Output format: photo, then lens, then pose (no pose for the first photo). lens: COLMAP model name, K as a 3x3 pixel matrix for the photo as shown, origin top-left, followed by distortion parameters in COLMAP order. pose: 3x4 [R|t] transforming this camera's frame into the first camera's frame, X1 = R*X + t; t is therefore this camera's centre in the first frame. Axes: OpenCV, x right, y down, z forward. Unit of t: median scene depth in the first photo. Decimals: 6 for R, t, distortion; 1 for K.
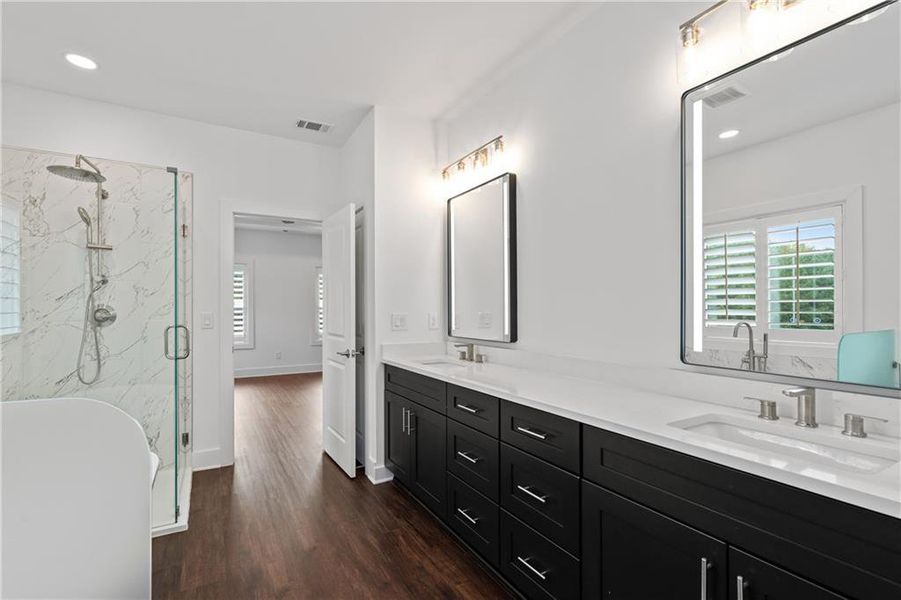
lens RADIAL K [[407.4, 0, 438.1], [0, 407.4, 307.1], [0, 0, 1]] dist [-0.001361, 0.000235]
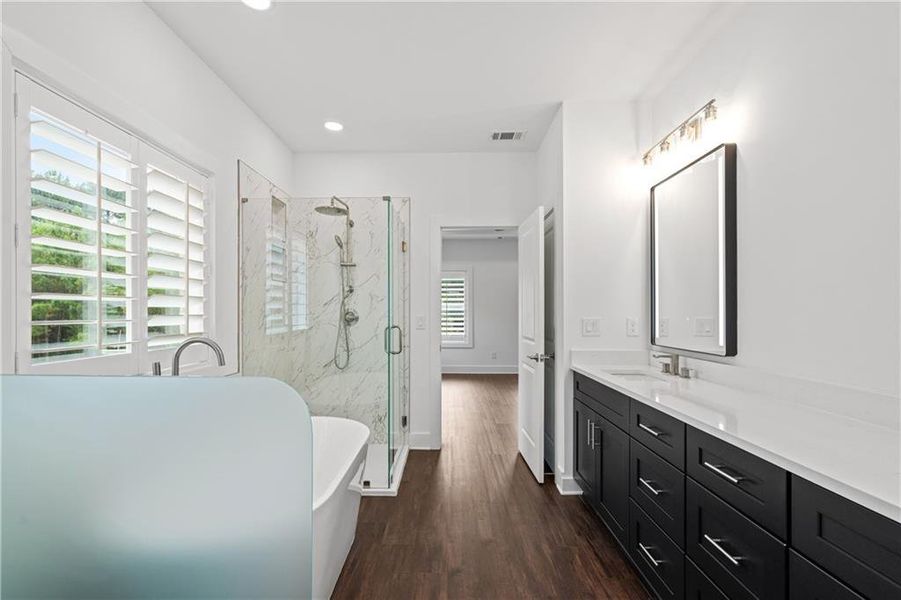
lens RADIAL K [[409.0, 0, 441.9], [0, 409.0, 310.8], [0, 0, 1]] dist [0.000227, 0.000921]
pose [[0.861484, 0.002349, -0.507780, 0.092626], [-0.000780, 0.999994, 0.003303, -0.003683], [0.507785, -0.002449, 0.861481, 0.022837]]
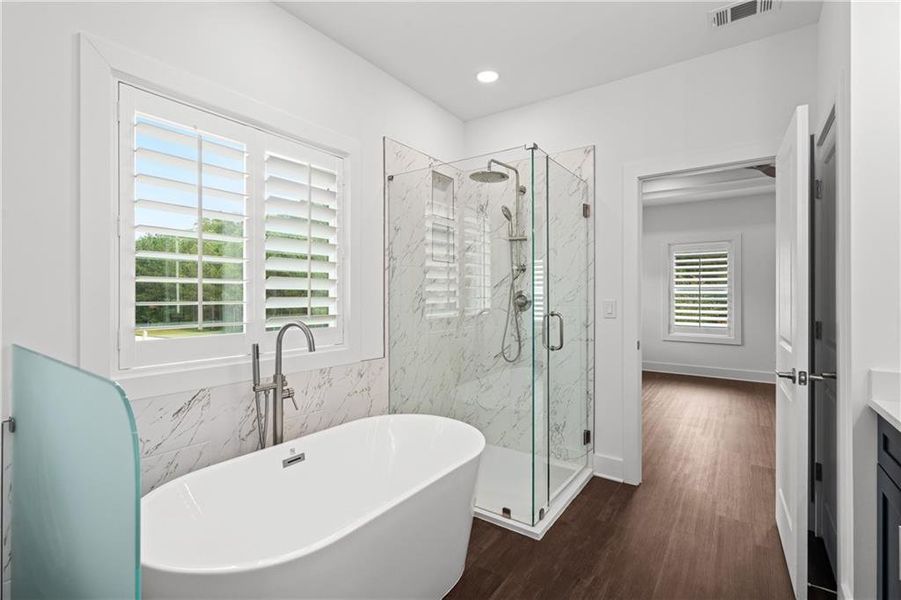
lens RADIAL K [[413.9, 0, 447.3], [0, 413.9, 294.9], [0, 0, 1]] dist [-0.001520, 0.000412]
pose [[0.420966, 0.002432, -0.907073, 0.102962], [0.000798, 0.999995, 0.003052, 0.000634], [0.907076, -0.002009, 0.420962, 0.351945]]
